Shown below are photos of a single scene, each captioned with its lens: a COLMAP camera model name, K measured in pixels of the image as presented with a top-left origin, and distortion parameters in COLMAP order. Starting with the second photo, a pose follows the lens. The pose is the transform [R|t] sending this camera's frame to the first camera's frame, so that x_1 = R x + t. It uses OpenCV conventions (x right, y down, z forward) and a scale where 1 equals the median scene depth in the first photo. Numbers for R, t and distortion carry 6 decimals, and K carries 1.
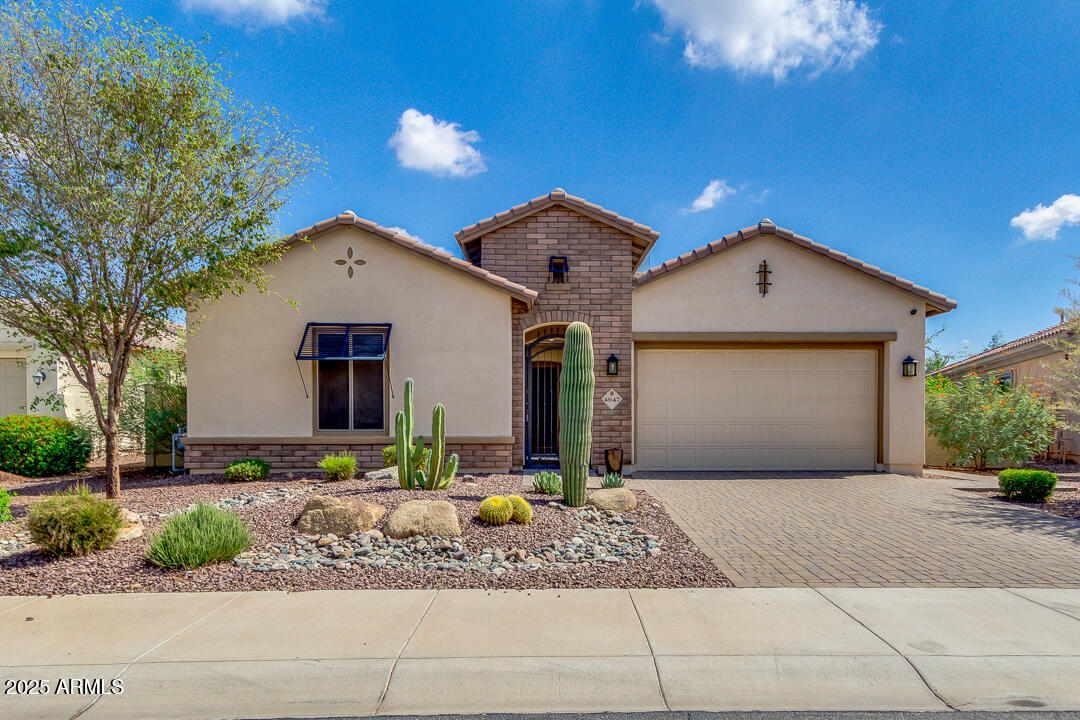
lens RADIAL K [[598.8, 0, 537.6], [0, 598.8, 360.1], [0, 0, 1]] dist [0.030182, -0.000865]
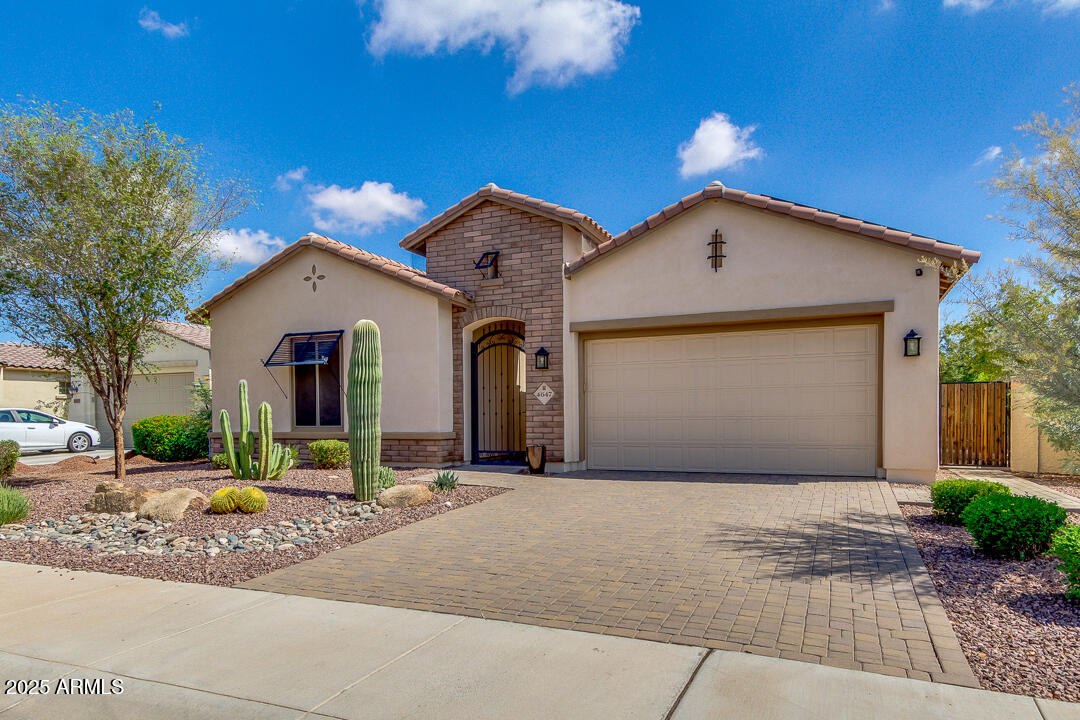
lens RADIAL K [[584.1, 0, 516.6], [0, 584.1, 362.4], [0, 0, 1]] dist [0.024394, -0.000513]
pose [[0.926545, -0.041940, -0.373838, 0.431310], [0.044236, 0.999018, -0.002441, 0.014721], [0.373574, -0.014275, 0.927491, 0.113265]]
